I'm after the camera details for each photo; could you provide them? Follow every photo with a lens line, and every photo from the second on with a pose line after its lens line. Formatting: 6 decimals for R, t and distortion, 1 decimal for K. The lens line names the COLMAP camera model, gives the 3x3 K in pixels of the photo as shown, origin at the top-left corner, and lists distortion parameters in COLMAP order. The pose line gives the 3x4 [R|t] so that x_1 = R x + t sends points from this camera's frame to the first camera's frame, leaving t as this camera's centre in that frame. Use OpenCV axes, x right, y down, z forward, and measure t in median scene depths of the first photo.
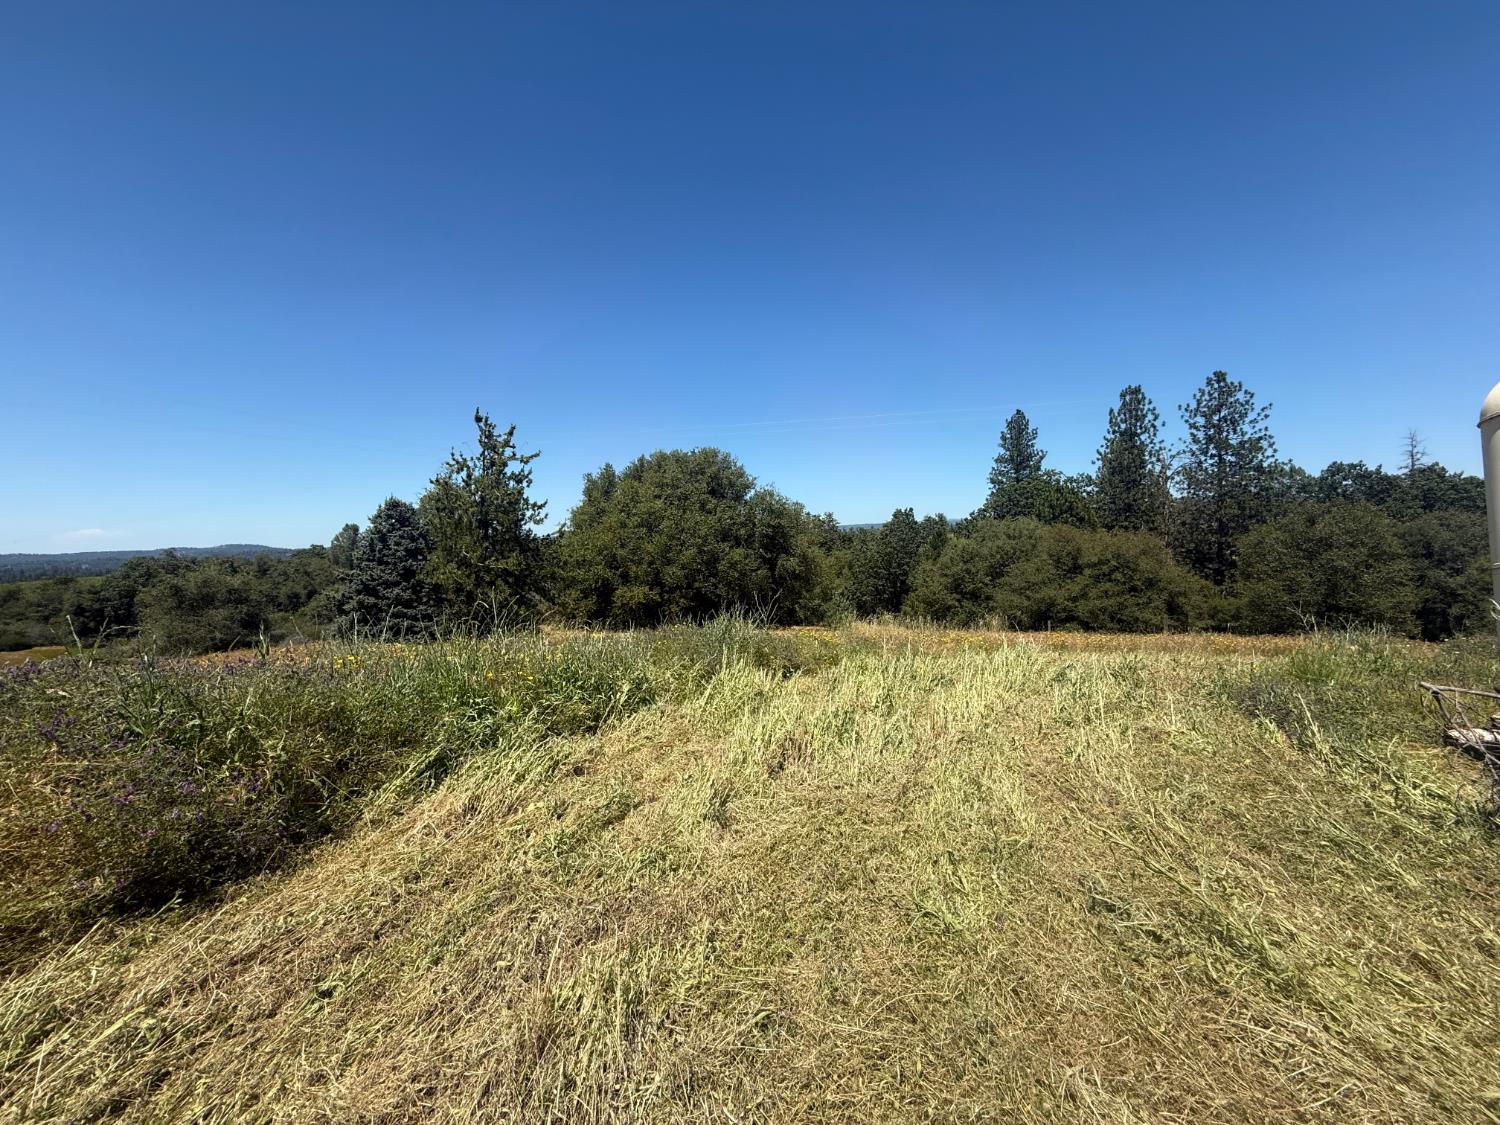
lens RADIAL K [[598.2, 0, 742.0], [0, 598.2, 559.8], [0, 0, 1]] dist [0.001543, 0.000322]
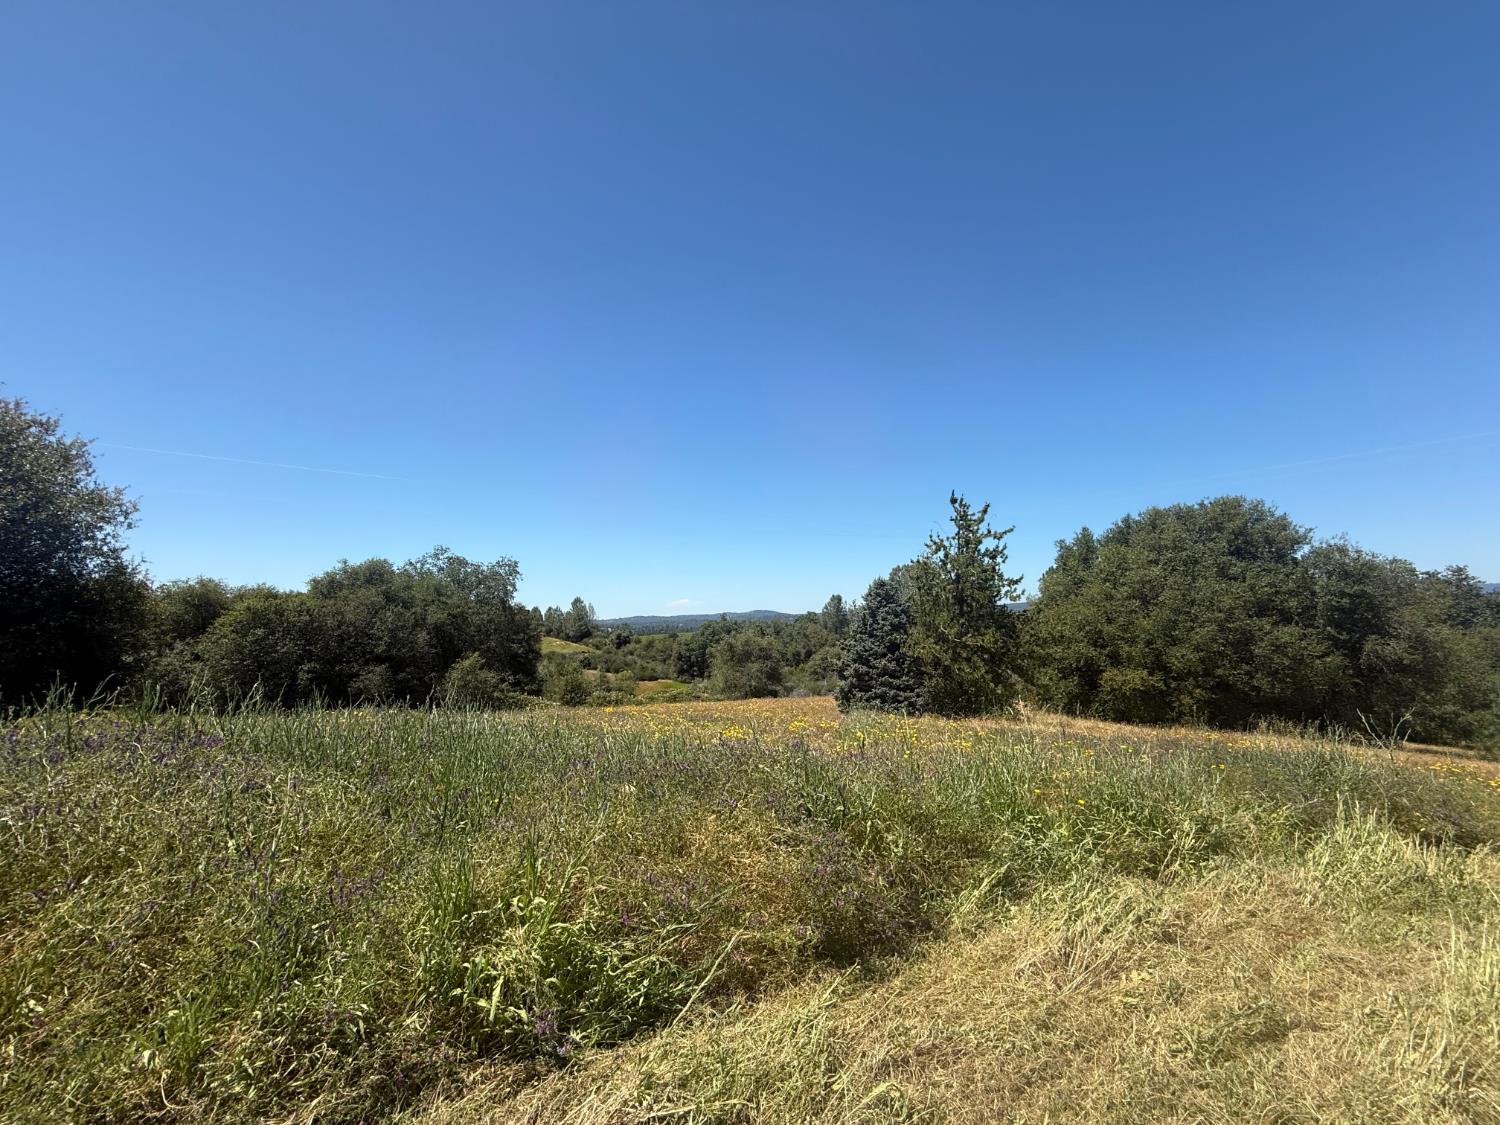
lens RADIAL K [[598.2, 0, 744.1], [0, 598.2, 562.7], [0, 0, 1]] dist [0.001543, 0.000322]
pose [[0.747427, -0.049297, -0.662512, -0.013902], [-0.021774, 0.994890, -0.098594, -0.009441], [0.663987, 0.088117, 0.742534, -0.011079]]
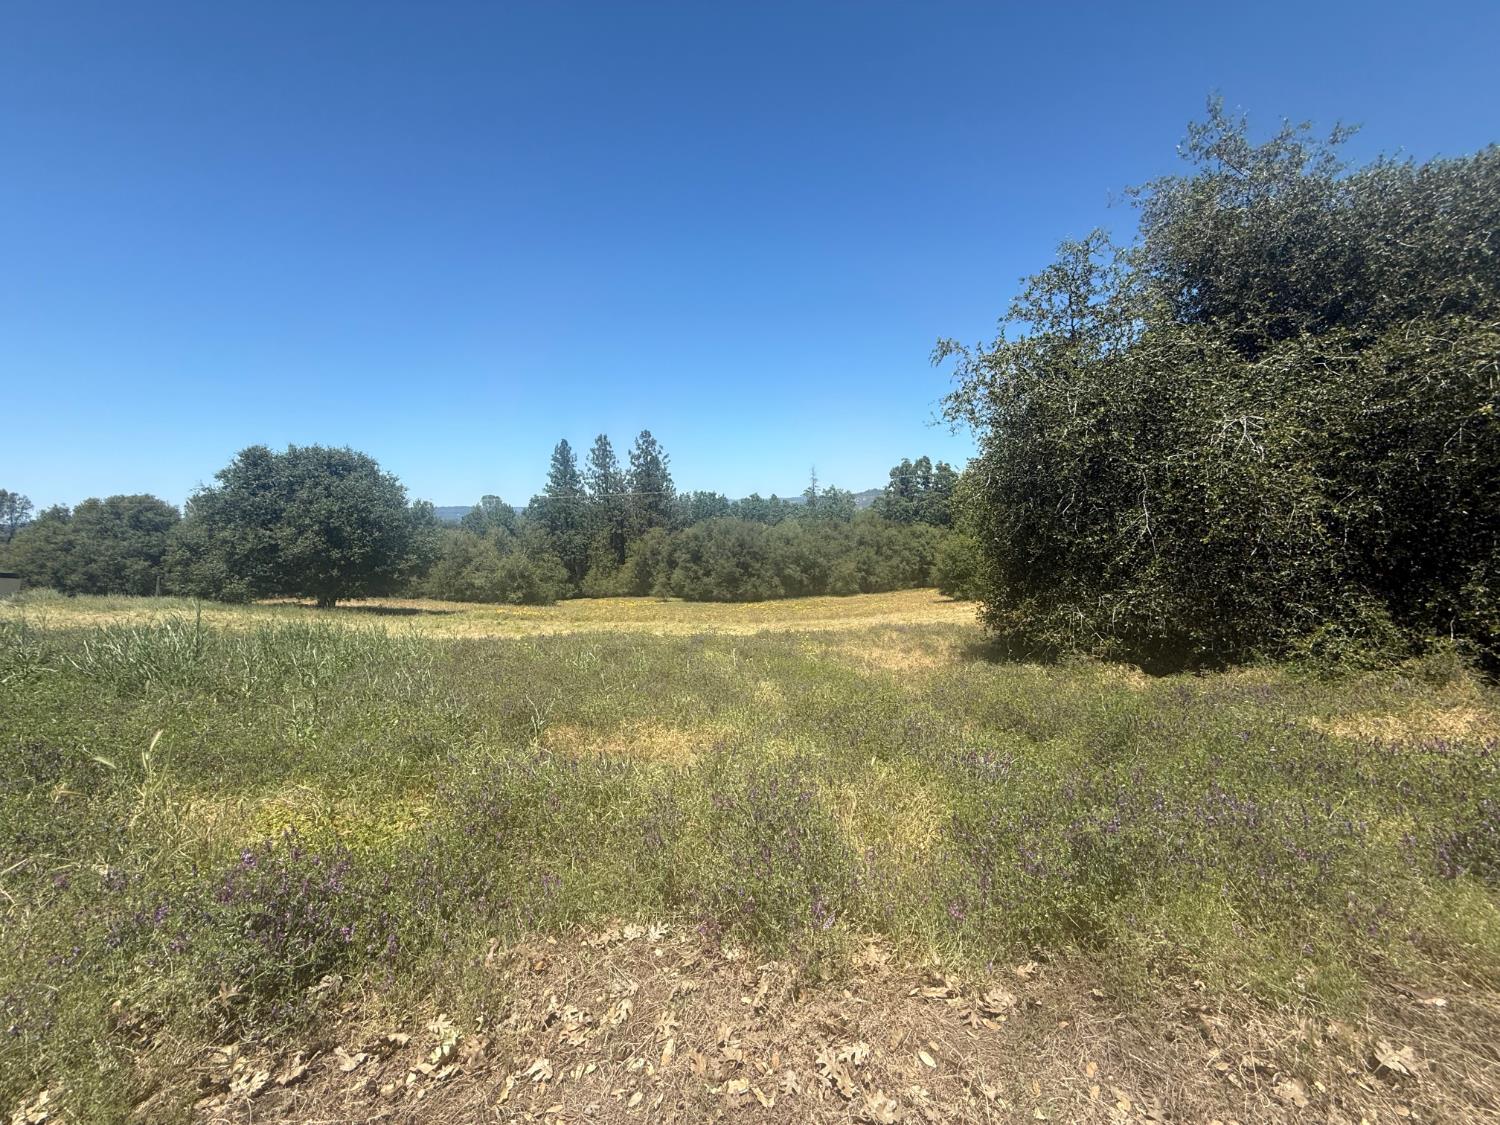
lens RADIAL K [[598.2, 0, 741.7], [0, 598.2, 558.3], [0, 0, 1]] dist [0.001543, 0.000322]
pose [[0.930281, -0.023352, 0.366104, 0.977002], [0.011209, 0.999315, 0.035259, -0.070373], [-0.366676, -0.028698, 0.929906, -1.230709]]
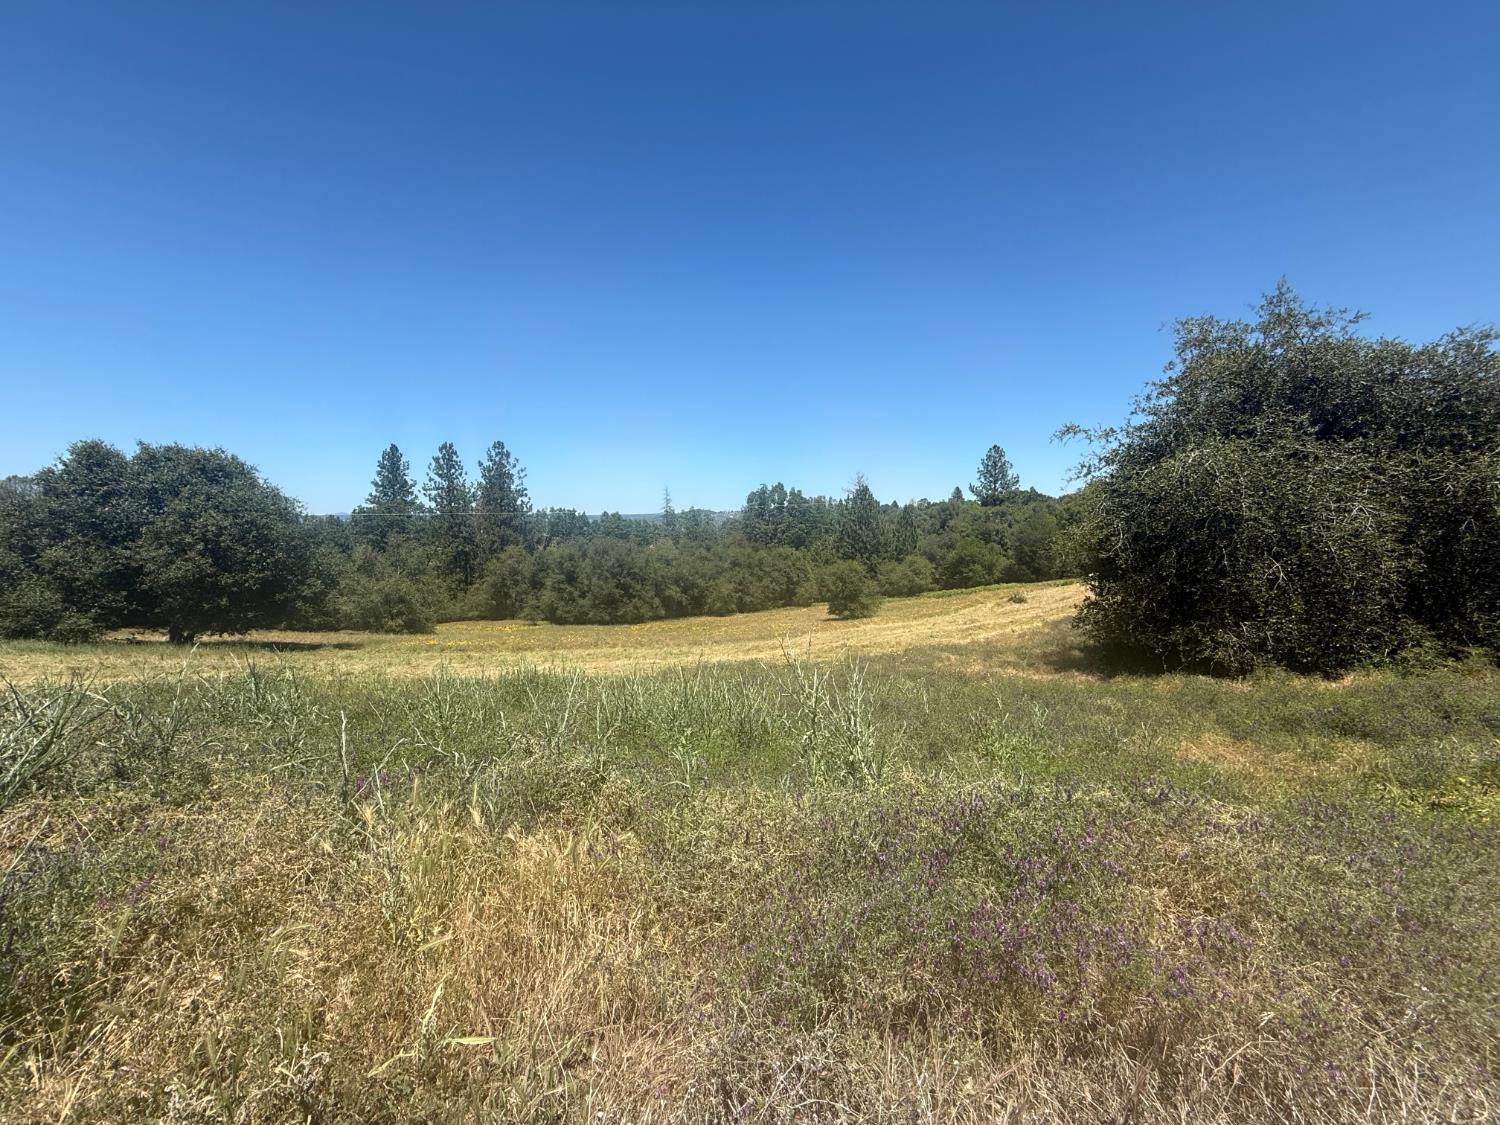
lens RADIAL K [[598.2, 0, 742.1], [0, 598.2, 558.3], [0, 0, 1]] dist [0.001543, 0.000322]
pose [[0.784701, -0.003991, 0.619862, 0.771751], [-0.000248, 0.999977, 0.006752, -0.083475], [-0.619875, -0.005452, 0.784682, -1.143579]]
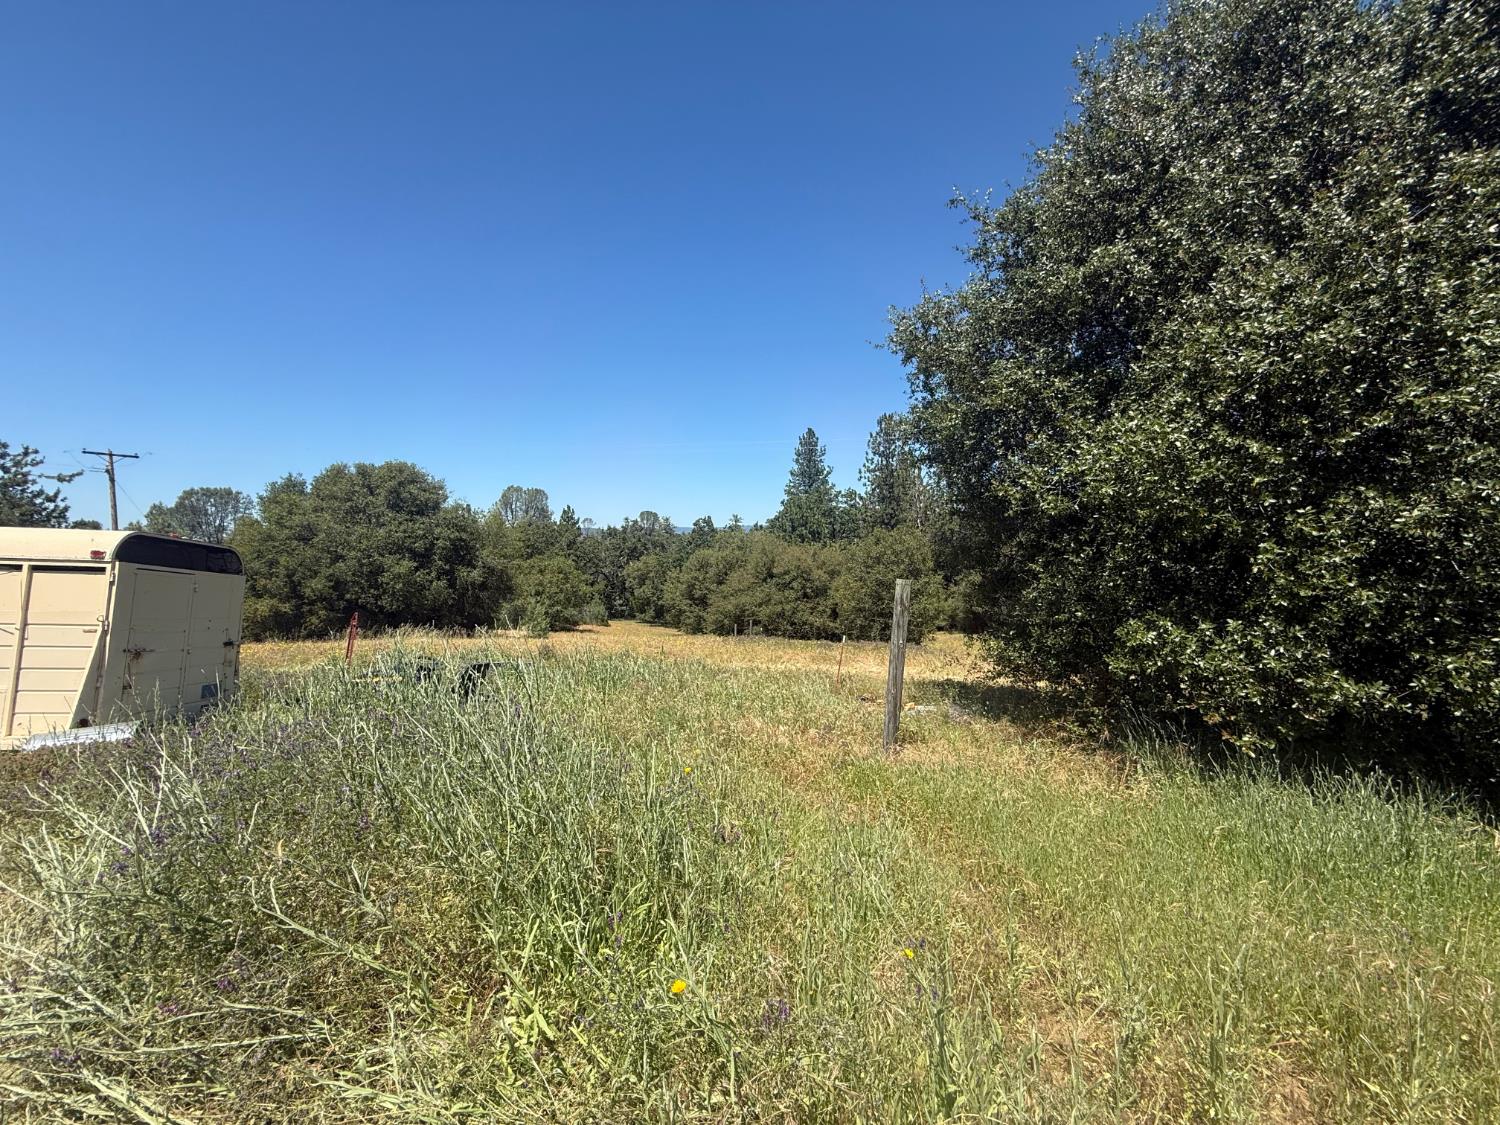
lens RADIAL K [[598.2, 0, 743.1], [0, 598.2, 563.0], [0, 0, 1]] dist [0.001543, 0.000322]
pose [[0.980890, 0.004726, 0.194506, 0.379876], [-0.005491, 0.999979, 0.003394, -0.022849], [-0.194486, -0.004398, 0.980895, -0.146251]]
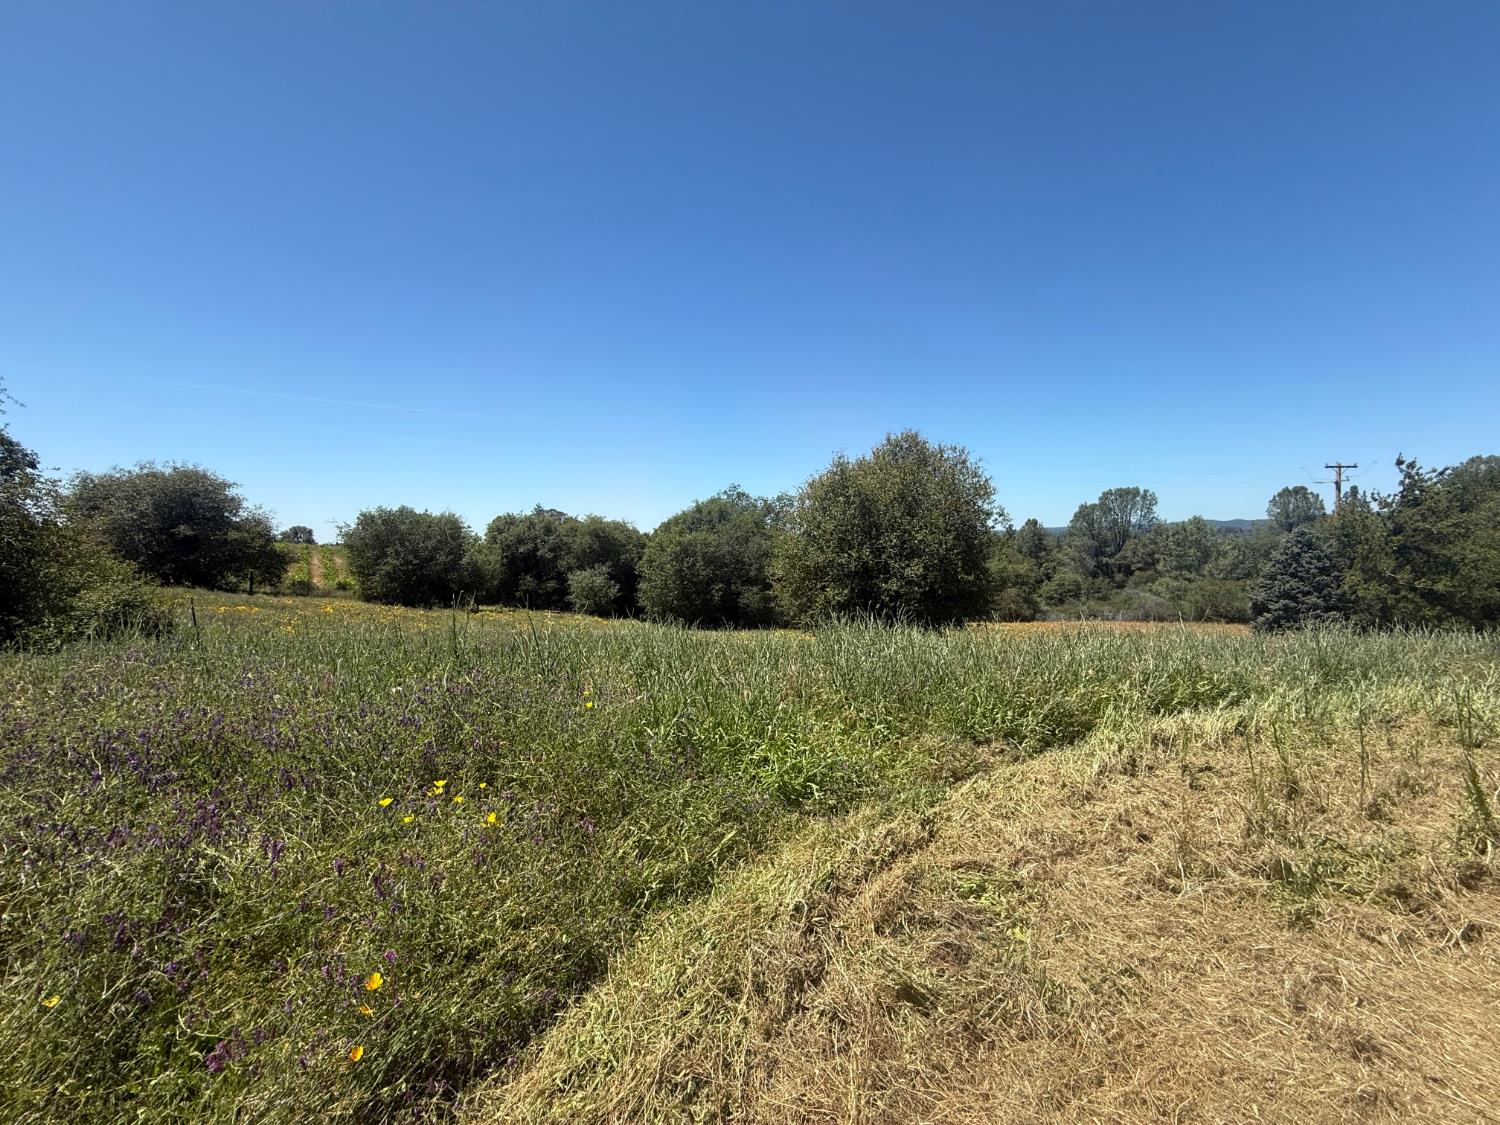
lens RADIAL K [[598.2, 0, 746.1], [0, 598.2, 560.6], [0, 0, 1]] dist [0.001543, 0.000322]
pose [[0.595893, 0.048537, -0.801596, -0.154512], [-0.028406, 0.998821, 0.039363, -0.030031], [0.802561, -0.000686, 0.596569, -0.490930]]
